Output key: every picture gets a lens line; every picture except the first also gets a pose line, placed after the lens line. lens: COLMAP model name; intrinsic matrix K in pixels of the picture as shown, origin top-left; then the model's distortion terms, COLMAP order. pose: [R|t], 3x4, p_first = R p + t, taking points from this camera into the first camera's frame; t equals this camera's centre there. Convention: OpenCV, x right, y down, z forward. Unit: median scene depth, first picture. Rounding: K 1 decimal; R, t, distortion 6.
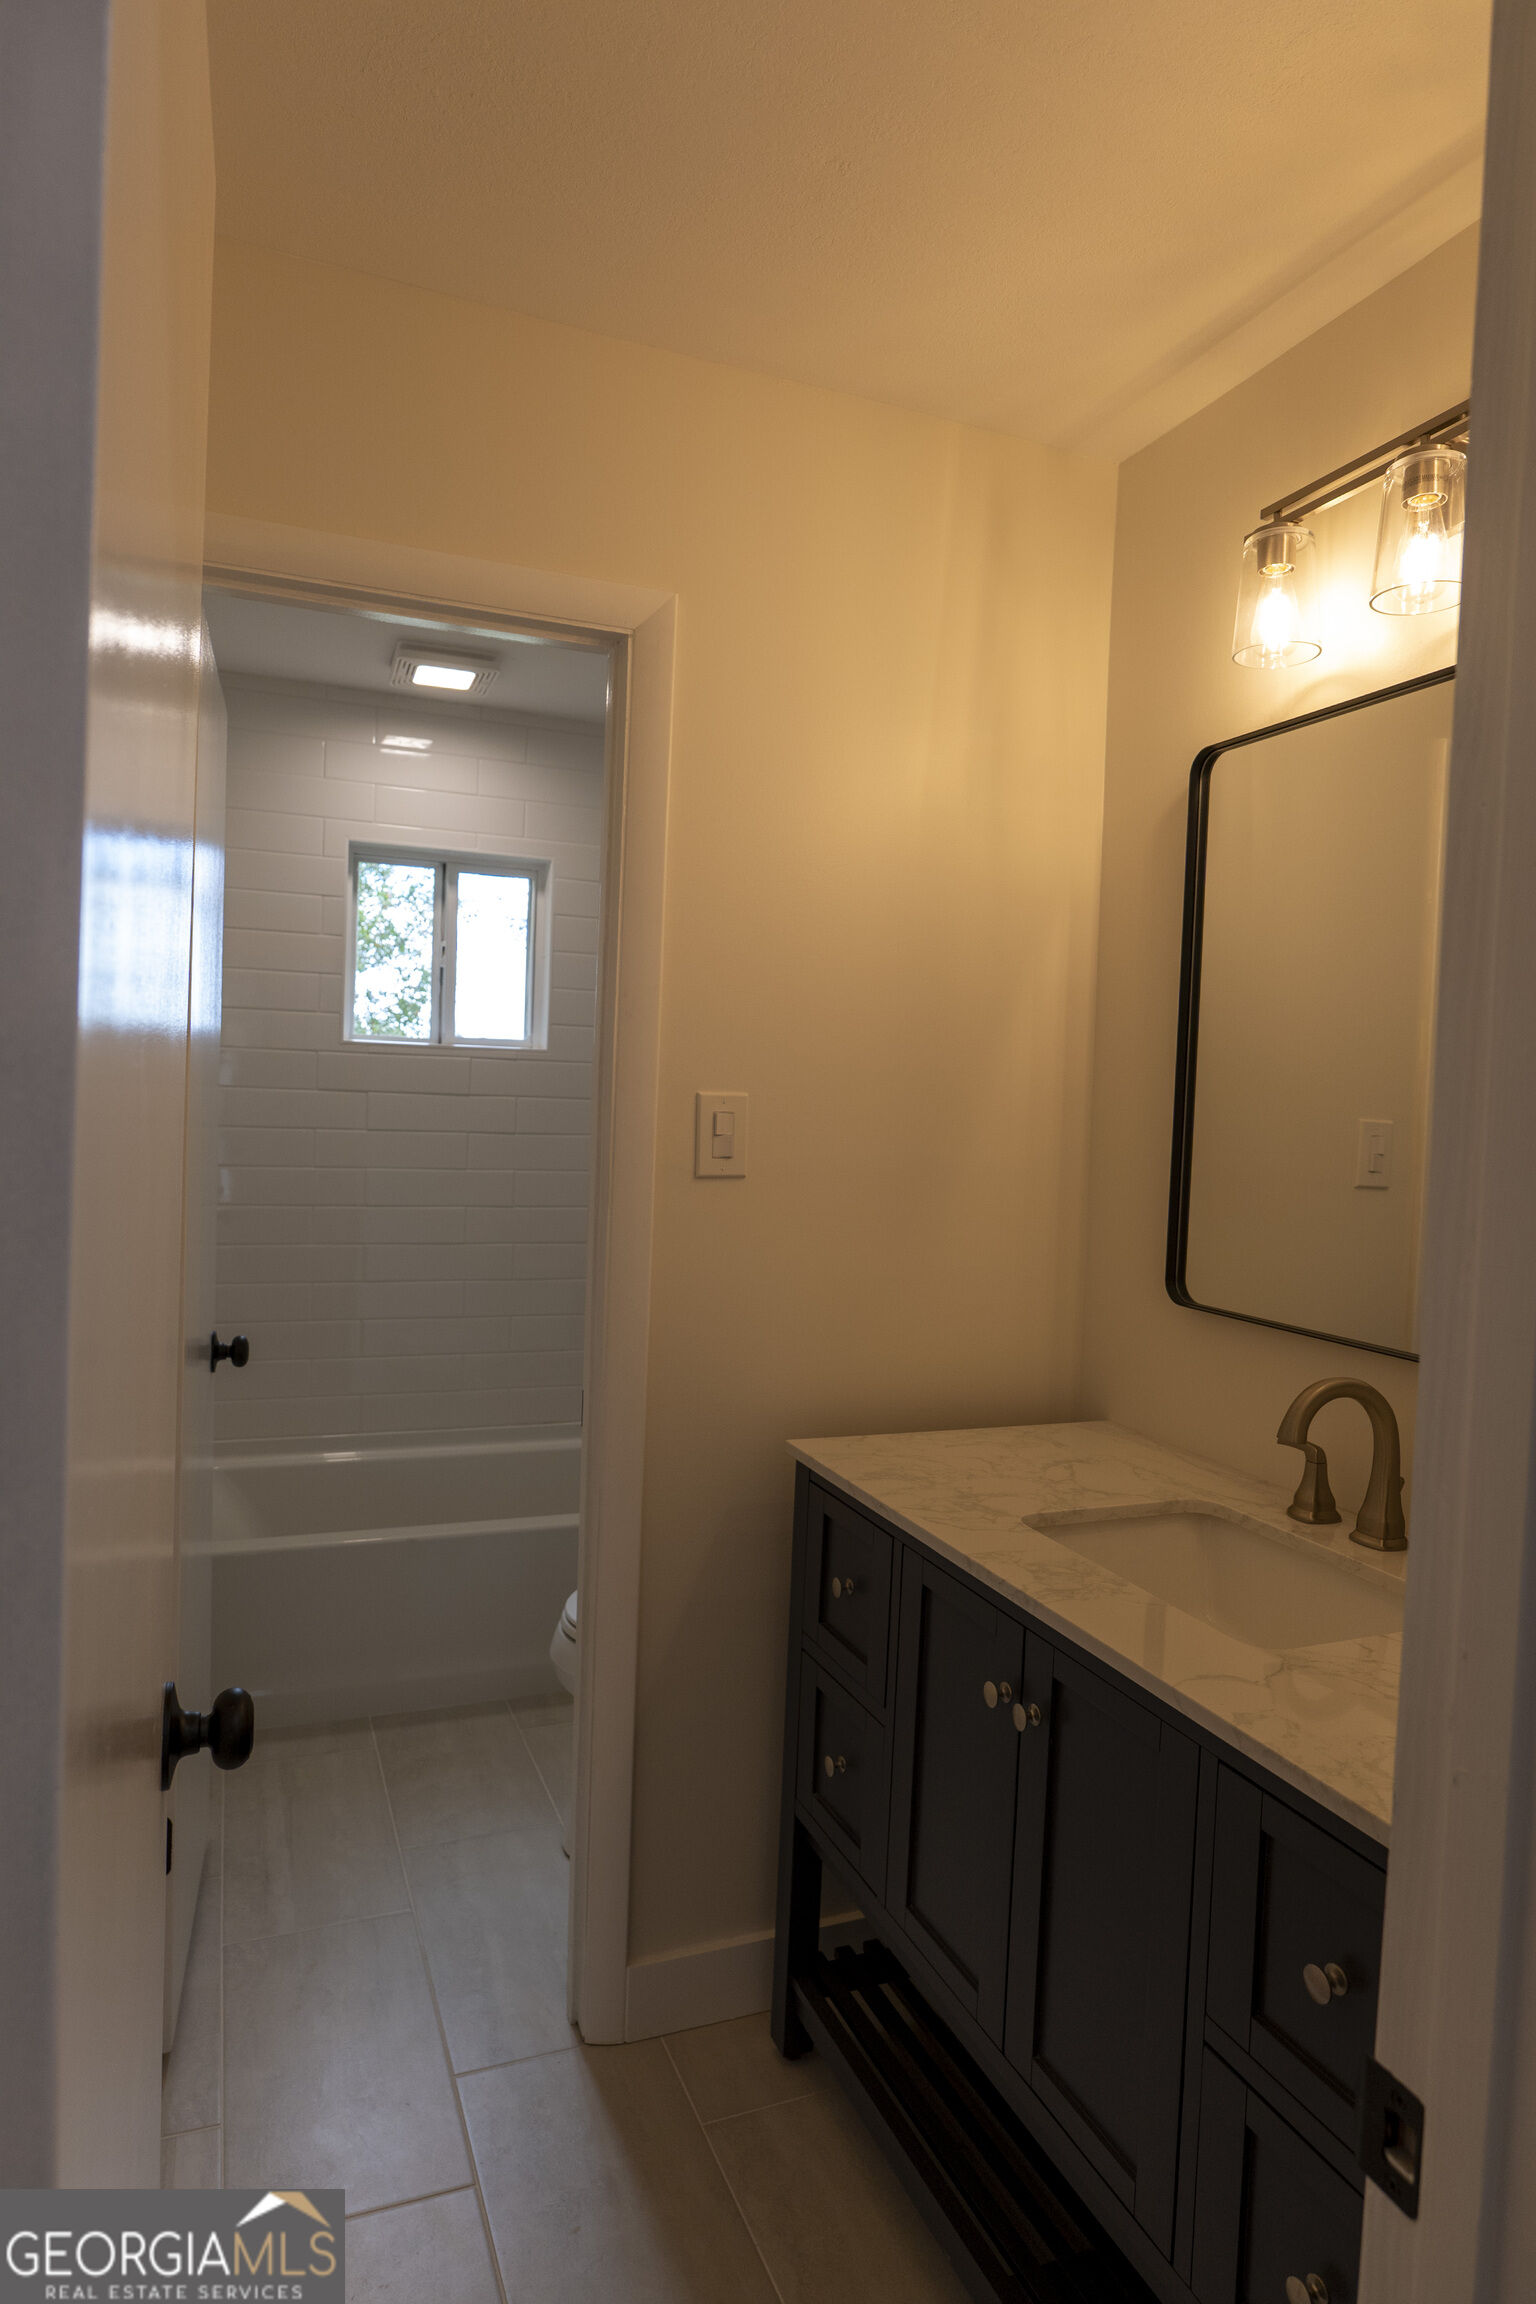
lens RADIAL K [[1347.3, 0, 758.4], [0, 1347.3, 1164.8], [0, 0, 1]] dist [-0.011314, 0.001682]
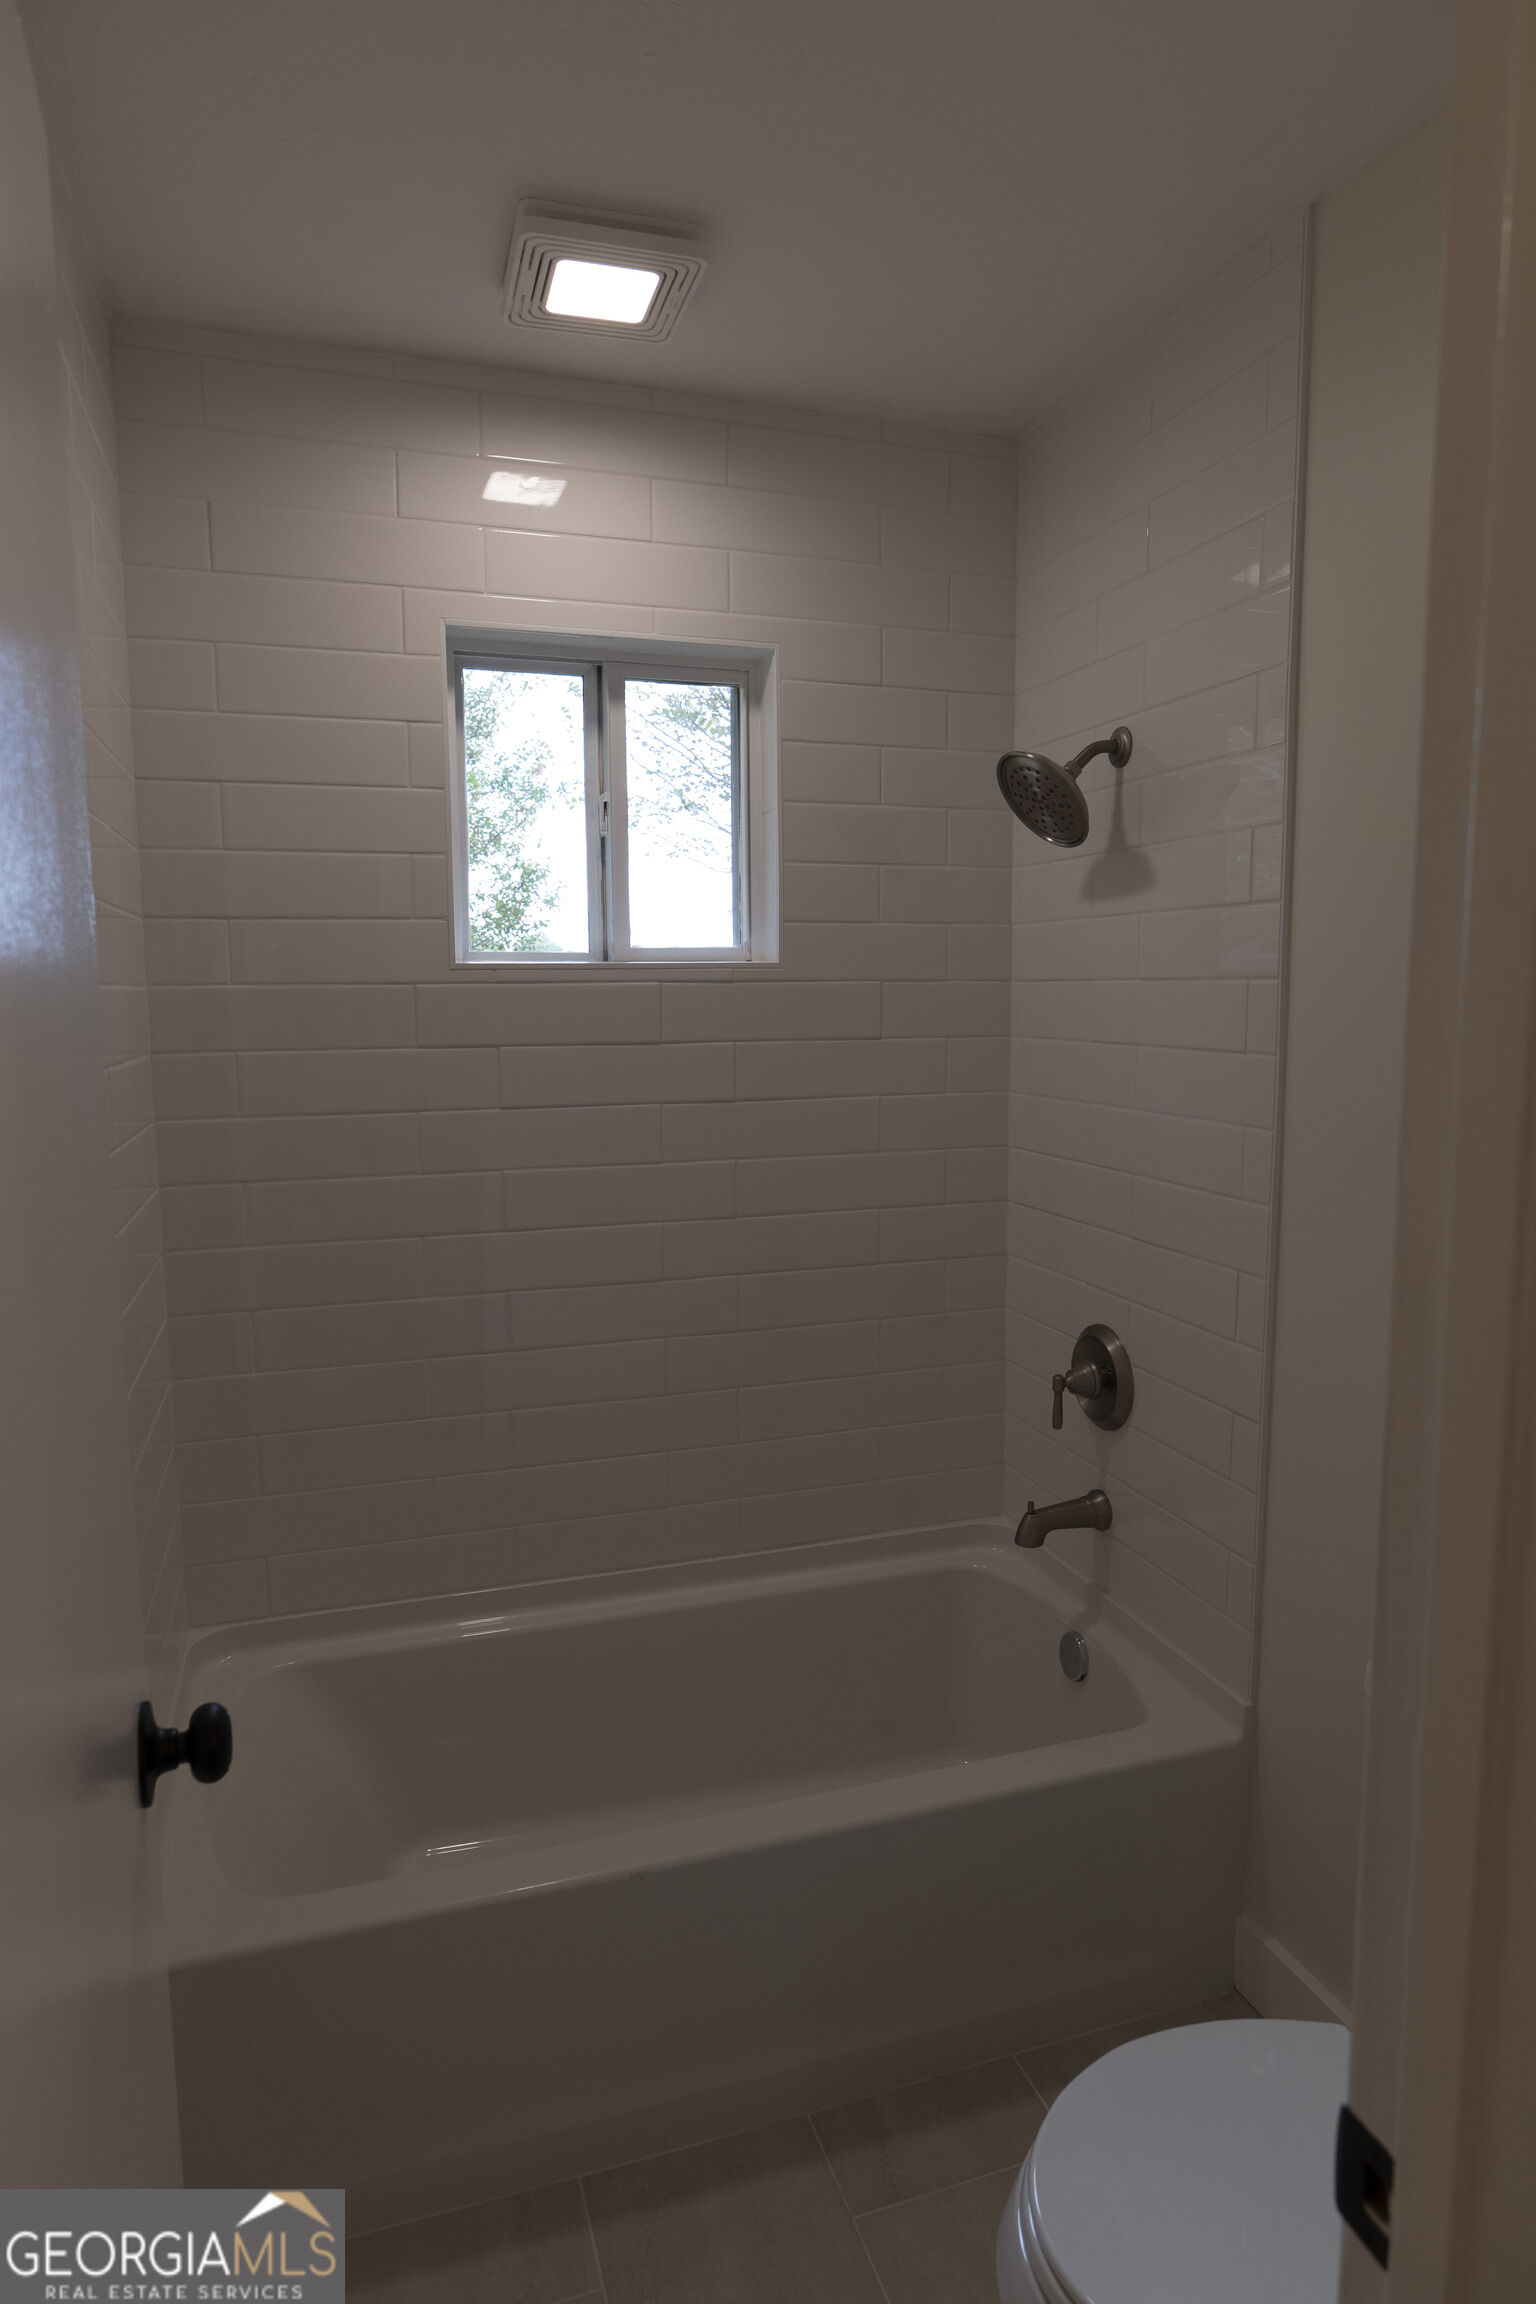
lens RADIAL K [[1347.3, 0, 758.4], [0, 1347.3, 1164.8], [0, 0, 1]] dist [-0.011314, 0.001682]
pose [[0.996906, -0.034784, -0.070484, -0.125644], [0.040257, 0.996158, 0.077776, -0.041652], [0.067508, -0.080373, 0.994476, 0.376433]]
